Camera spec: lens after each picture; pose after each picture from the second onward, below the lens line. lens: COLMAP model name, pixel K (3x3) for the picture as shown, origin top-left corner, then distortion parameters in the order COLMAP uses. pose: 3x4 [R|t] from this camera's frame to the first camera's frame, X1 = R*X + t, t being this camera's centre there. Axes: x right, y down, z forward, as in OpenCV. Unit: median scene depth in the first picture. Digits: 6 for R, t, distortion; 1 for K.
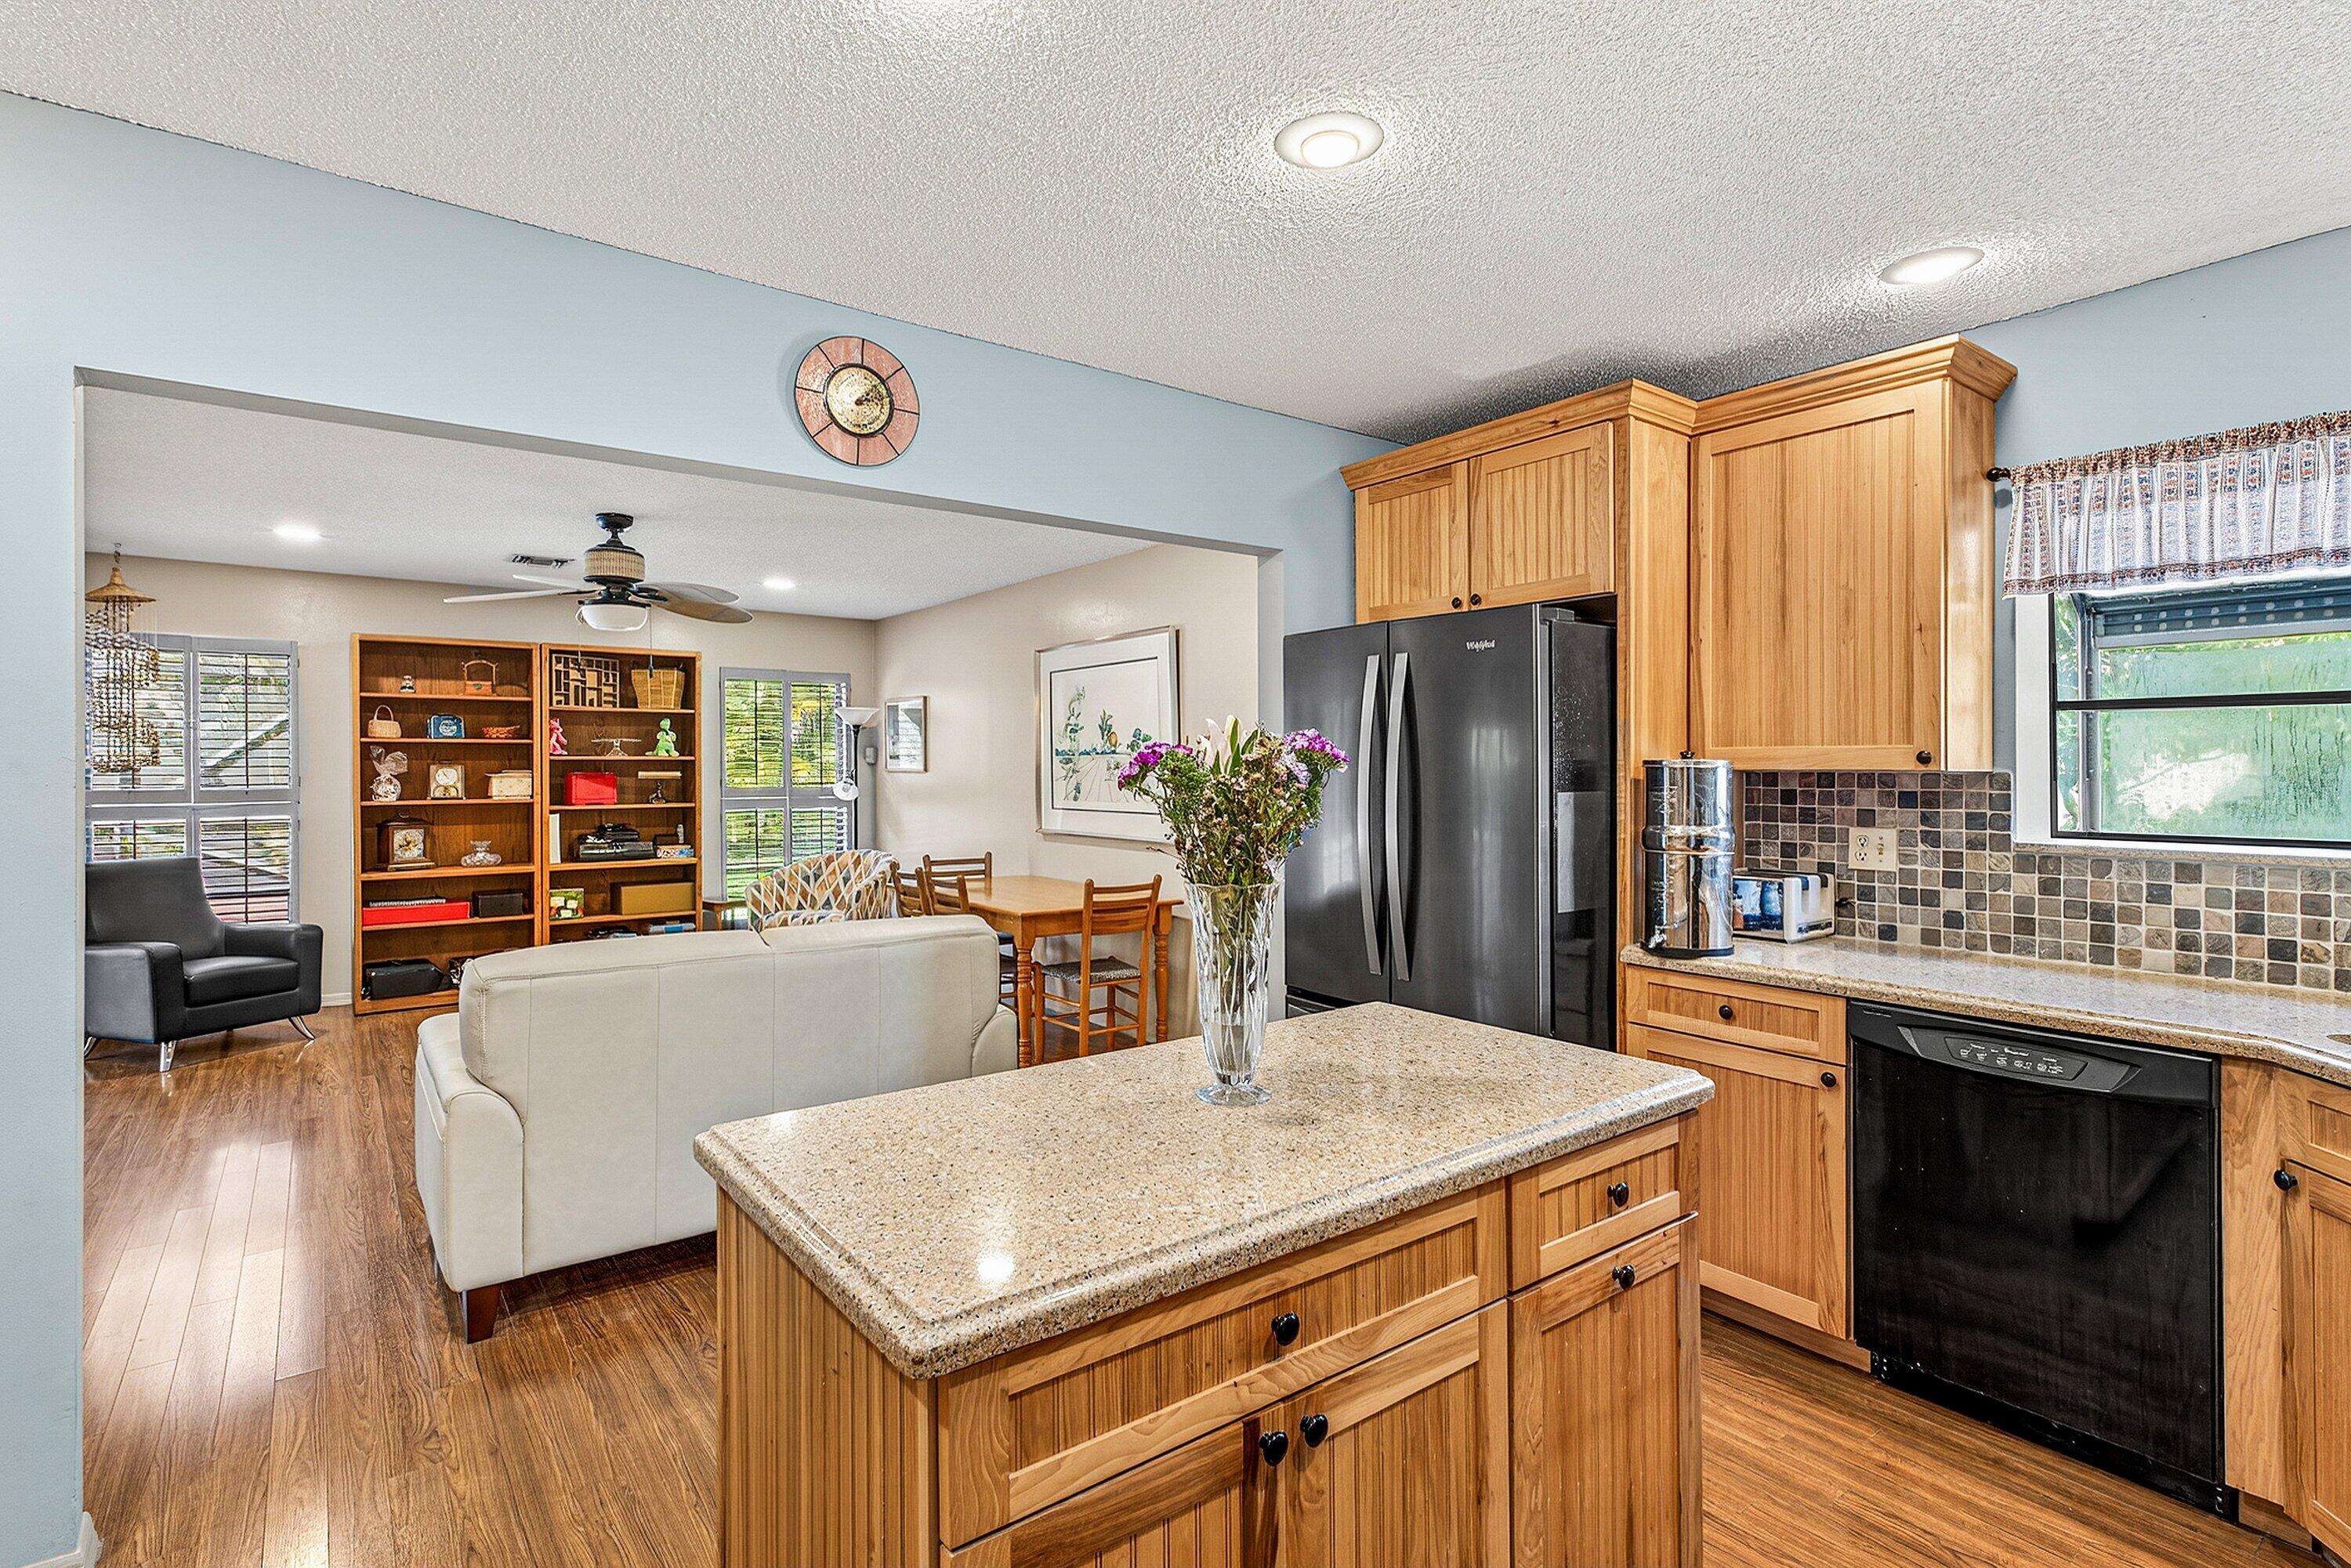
lens RADIAL K [[1150.4, 0, 1169.4], [0, 1150.4, 771.3], [0, 0, 1]] dist [0.004260, 0.000554]
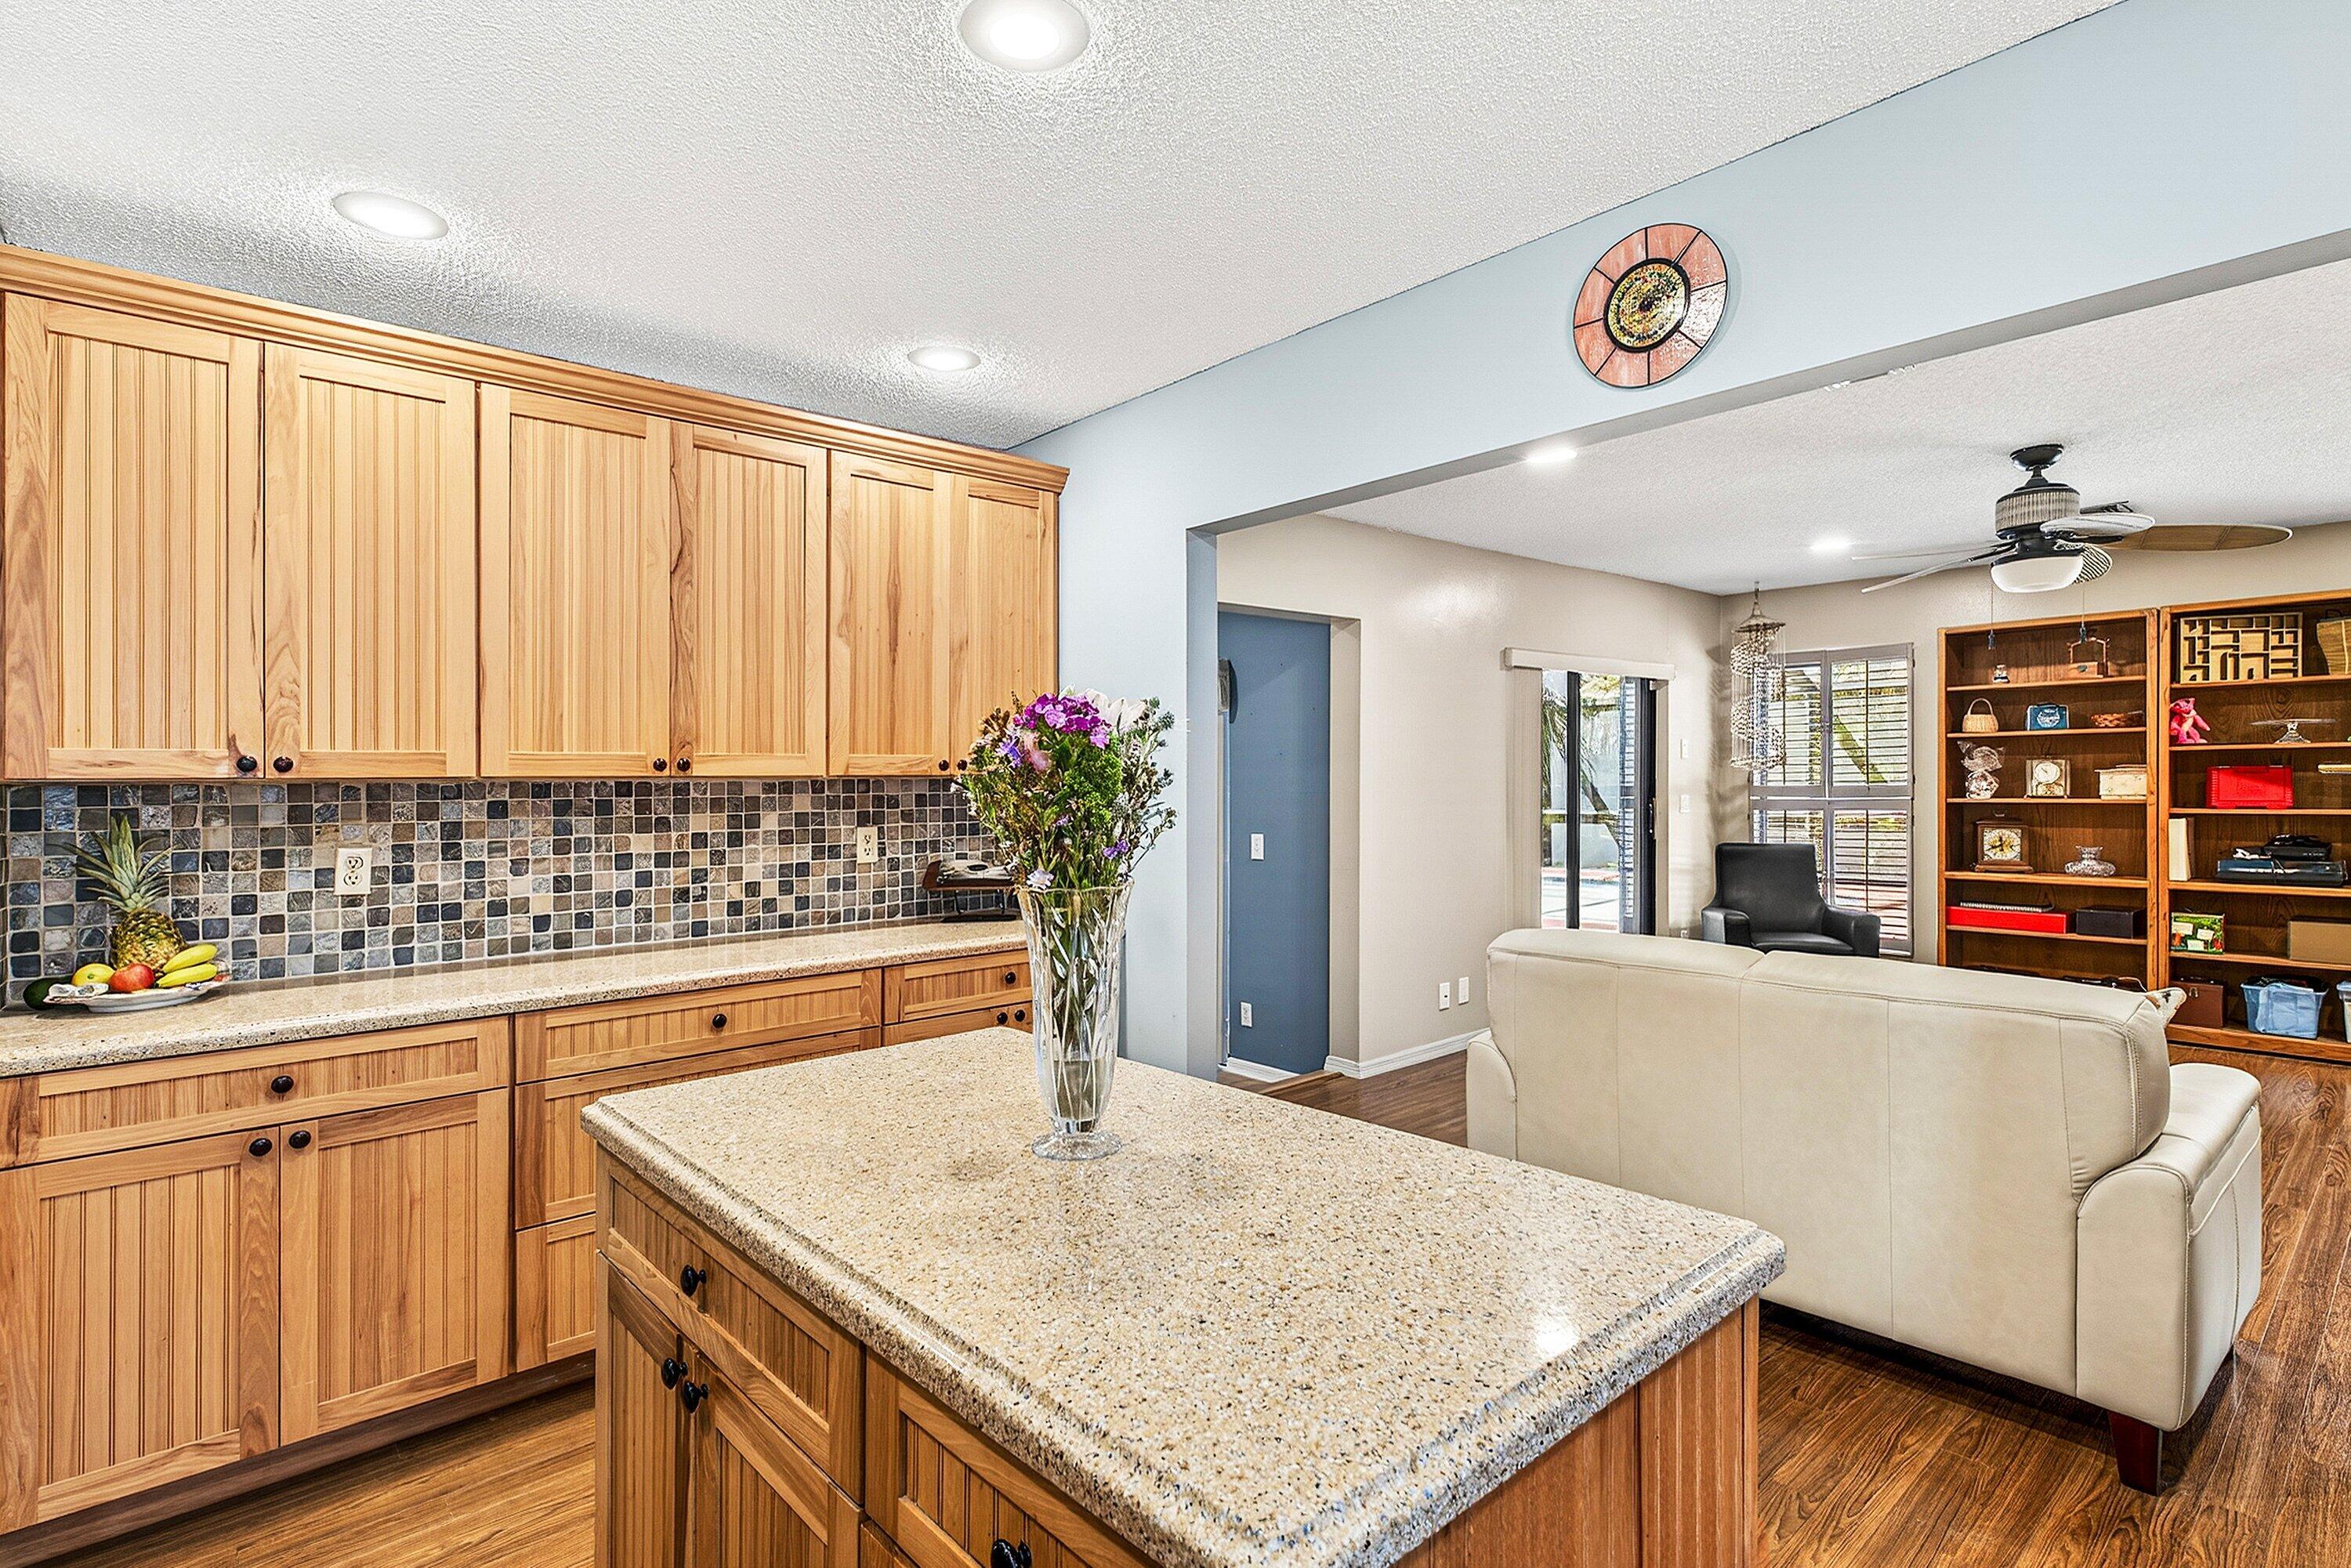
lens RADIAL K [[1150.4, 0, 1169.4], [0, 1150.4, 771.3], [0, 0, 1]] dist [0.004260, 0.000554]
pose [[0.078943, -0.009423, -0.996835, 0.222755], [0.008284, 0.999927, -0.008796, 0.006034], [0.996845, -0.007563, 0.079015, 0.254487]]
